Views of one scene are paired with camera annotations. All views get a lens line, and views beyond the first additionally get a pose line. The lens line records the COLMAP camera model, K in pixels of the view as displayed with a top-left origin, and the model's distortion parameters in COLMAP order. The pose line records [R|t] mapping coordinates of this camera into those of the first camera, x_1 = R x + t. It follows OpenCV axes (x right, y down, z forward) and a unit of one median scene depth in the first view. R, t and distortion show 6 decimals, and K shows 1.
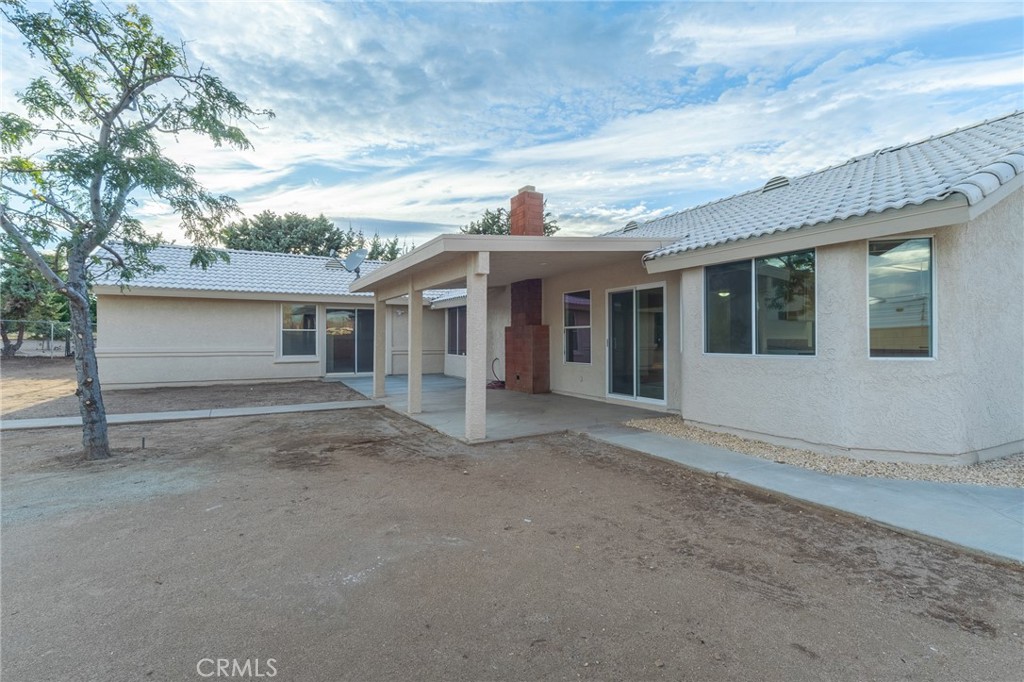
lens RADIAL K [[485.6, 0, 494.2], [0, 485.6, 337.1], [0, 0, 1]] dist [-0.000358, 0.000461]
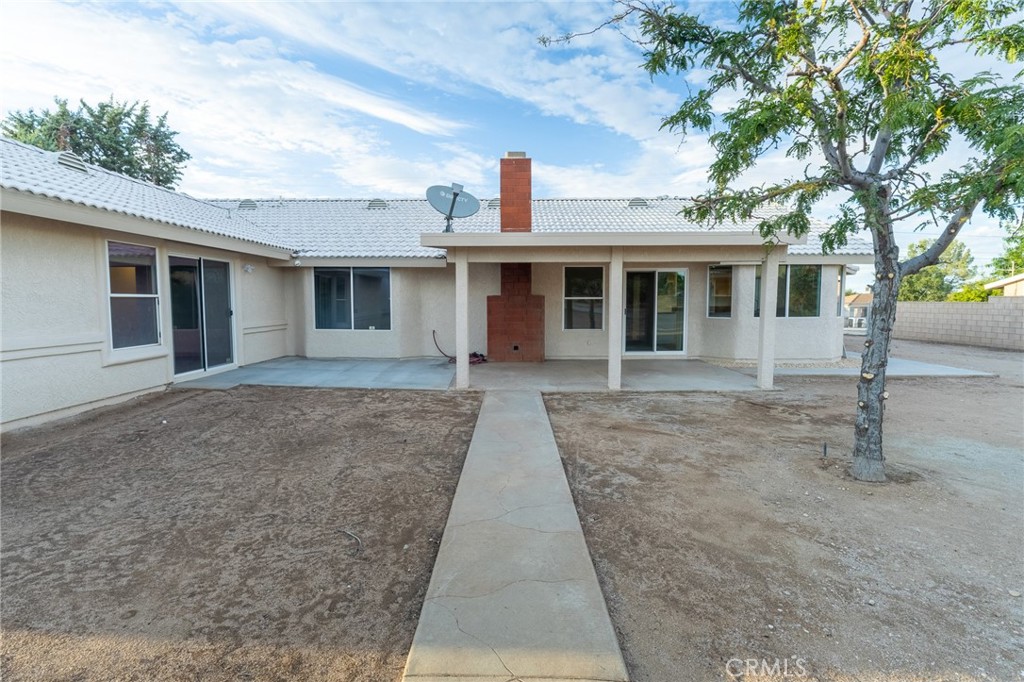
lens RADIAL K [[483.9, 0, 512.0], [0, 483.9, 341.0], [0, 0, 1]] dist [-0.021113, -0.000034]
pose [[0.464443, -0.069501, 0.882871, -0.779100], [-0.003552, 0.996762, 0.080335, -0.008691], [-0.885596, -0.040447, 0.462692, 0.534722]]
